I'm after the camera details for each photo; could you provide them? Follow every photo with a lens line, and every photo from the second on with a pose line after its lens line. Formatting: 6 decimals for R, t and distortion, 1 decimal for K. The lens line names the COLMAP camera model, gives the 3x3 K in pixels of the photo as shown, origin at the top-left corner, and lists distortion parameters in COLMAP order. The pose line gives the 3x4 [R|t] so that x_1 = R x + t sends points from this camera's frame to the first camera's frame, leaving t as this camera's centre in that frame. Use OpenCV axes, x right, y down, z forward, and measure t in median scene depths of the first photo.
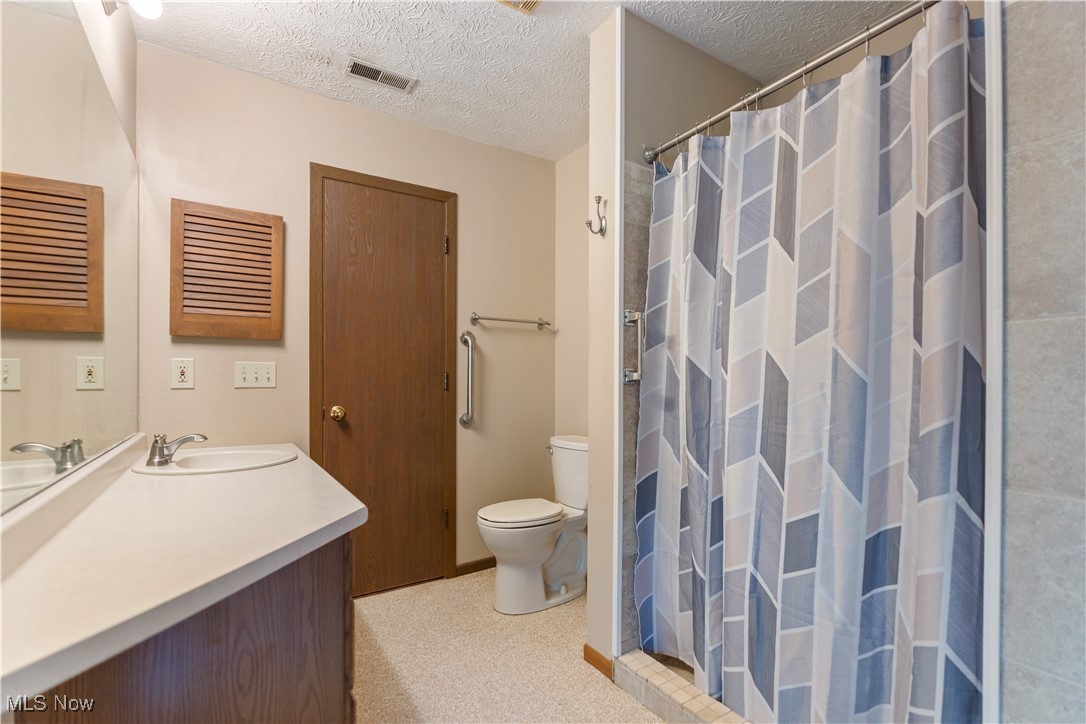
lens RADIAL K [[499.3, 0, 540.9], [0, 499.3, 387.8], [0, 0, 1]] dist [-0.005033, -0.000020]
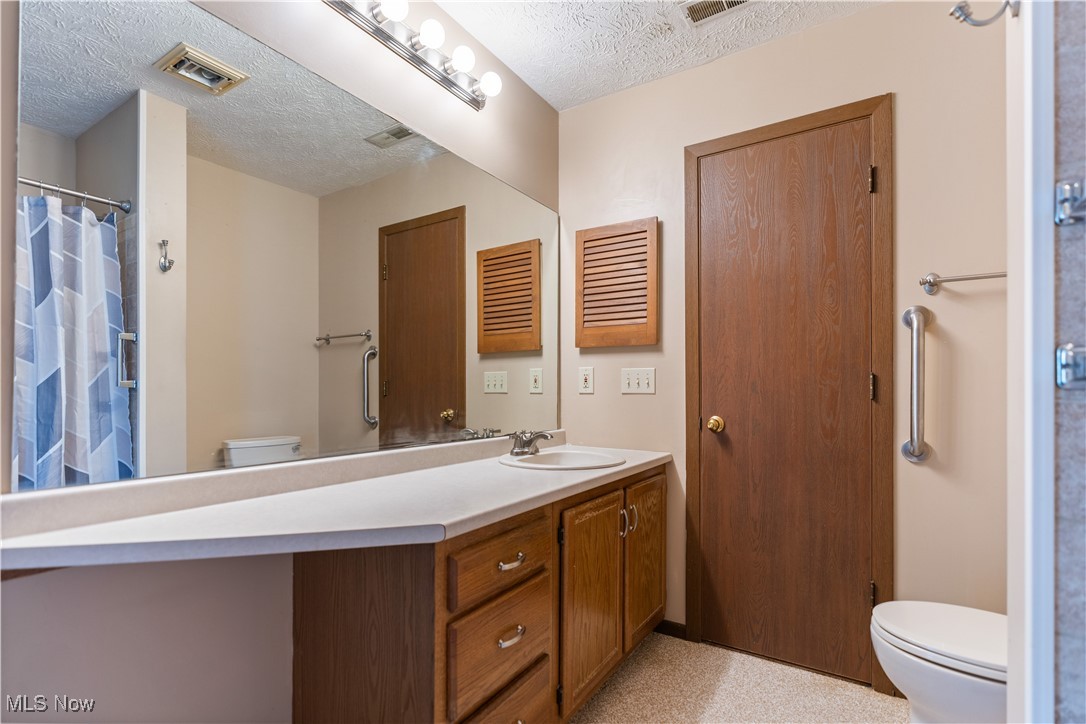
lens RADIAL K [[499.3, 0, 540.9], [0, 499.3, 387.8], [0, 0, 1]] dist [-0.005033, -0.000020]
pose [[0.410021, 0.001059, -0.912075, 0.256705], [-0.014751, 0.999876, -0.005471, -0.002780], [0.911957, 0.015697, 0.409986, 0.378754]]
